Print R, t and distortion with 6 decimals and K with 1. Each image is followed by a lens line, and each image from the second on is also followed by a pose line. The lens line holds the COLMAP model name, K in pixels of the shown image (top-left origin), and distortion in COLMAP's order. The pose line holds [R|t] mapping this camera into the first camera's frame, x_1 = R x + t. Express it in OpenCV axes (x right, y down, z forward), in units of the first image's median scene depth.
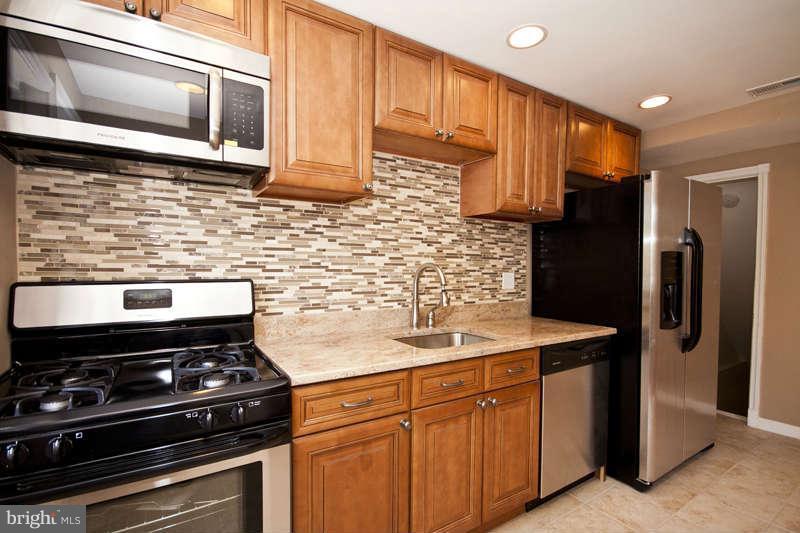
lens RADIAL K [[372.9, 0, 402.4], [0, 372.9, 275.4], [0, 0, 1]] dist [-0.002662, -0.000021]
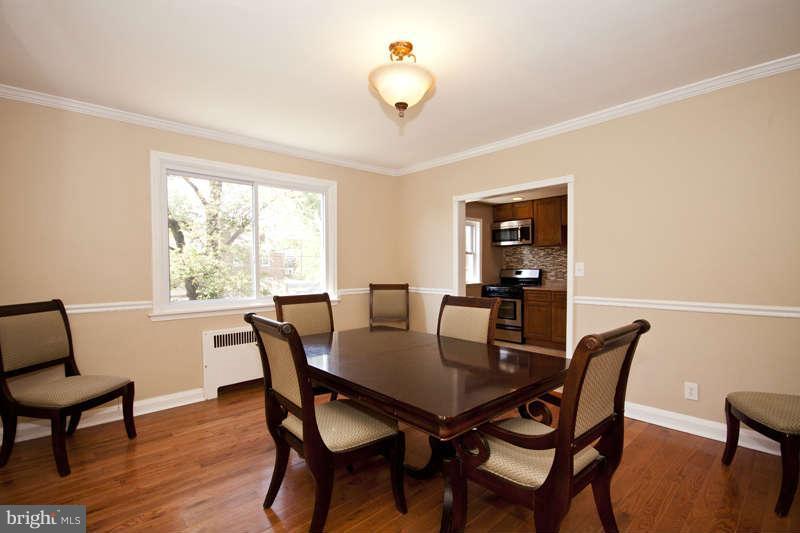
lens RADIAL K [[372.9, 0, 402.4], [0, 372.9, 275.4], [0, 0, 1]] dist [-0.002662, -0.000021]
pose [[0.178981, 0.017476, -0.983697, 2.519017], [-0.020240, 0.999696, 0.014078, 0.041419], [0.983644, 0.017391, 0.179280, -0.877284]]
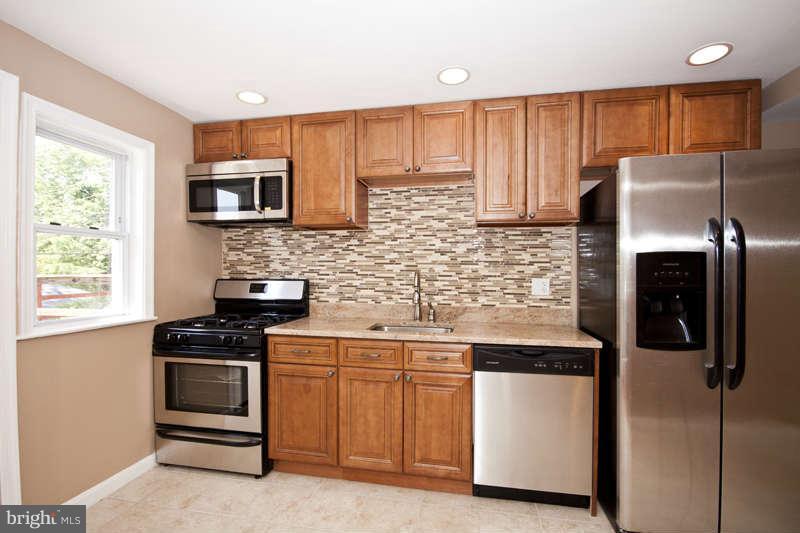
lens RADIAL K [[372.9, 0, 402.4], [0, 372.9, 275.4], [0, 0, 1]] dist [-0.002662, -0.000021]
pose [[0.731471, 0.003826, -0.681861, 0.876329], [-0.017960, 0.999745, -0.013656, 0.005483], [0.681636, 0.022235, 0.731354, 0.036936]]
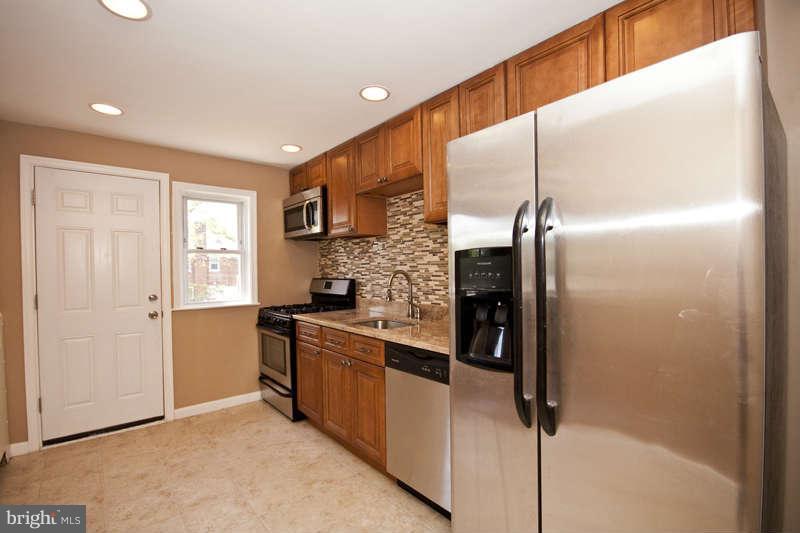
lens RADIAL K [[372.9, 0, 402.4], [0, 372.9, 275.4], [0, 0, 1]] dist [-0.002662, -0.000021]
pose [[0.142423, 0.007183, -0.989780, 1.399495], [-0.015874, 0.999862, 0.004972, -0.020431], [0.989679, 0.015004, 0.142518, 0.793421]]
